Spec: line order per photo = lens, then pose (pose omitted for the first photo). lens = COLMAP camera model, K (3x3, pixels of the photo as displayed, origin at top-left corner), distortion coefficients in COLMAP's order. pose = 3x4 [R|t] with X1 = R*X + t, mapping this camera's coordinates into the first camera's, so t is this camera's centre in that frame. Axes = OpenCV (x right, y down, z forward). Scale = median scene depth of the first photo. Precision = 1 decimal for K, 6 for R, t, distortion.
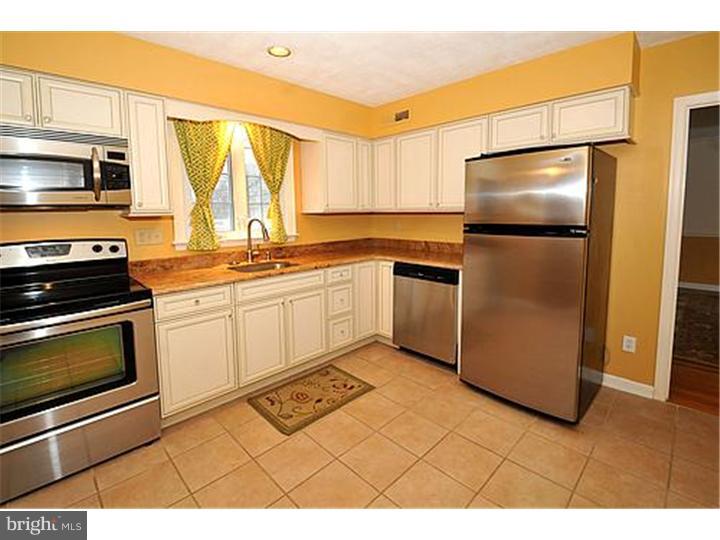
lens RADIAL K [[342.3, 0, 360.0], [0, 342.3, 270.0], [0, 0, 1]] dist [-0.001549, -0.000379]
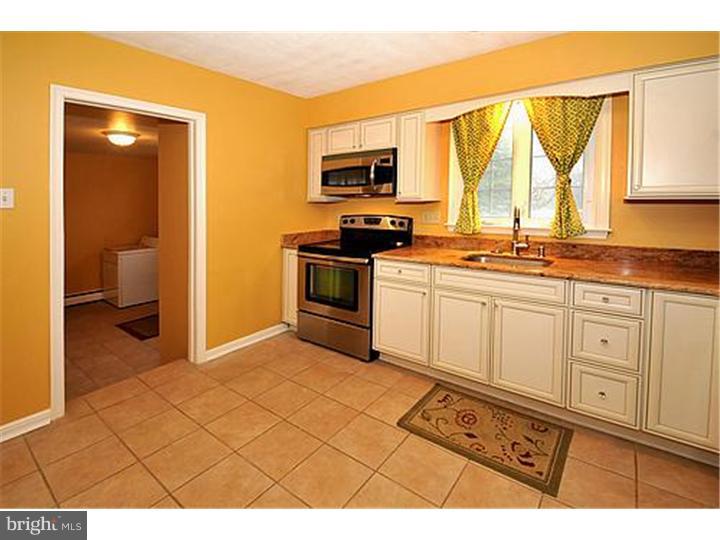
lens RADIAL K [[334.6, 0, 361.5], [0, 334.6, 232.0], [0, 0, 1]] dist [-0.000630, -0.000323]
pose [[0.128848, 0.098630, -0.986747, 0.551326], [-0.159973, 0.984076, 0.077474, -0.096306], [0.978676, 0.147871, 0.142574, 0.565573]]
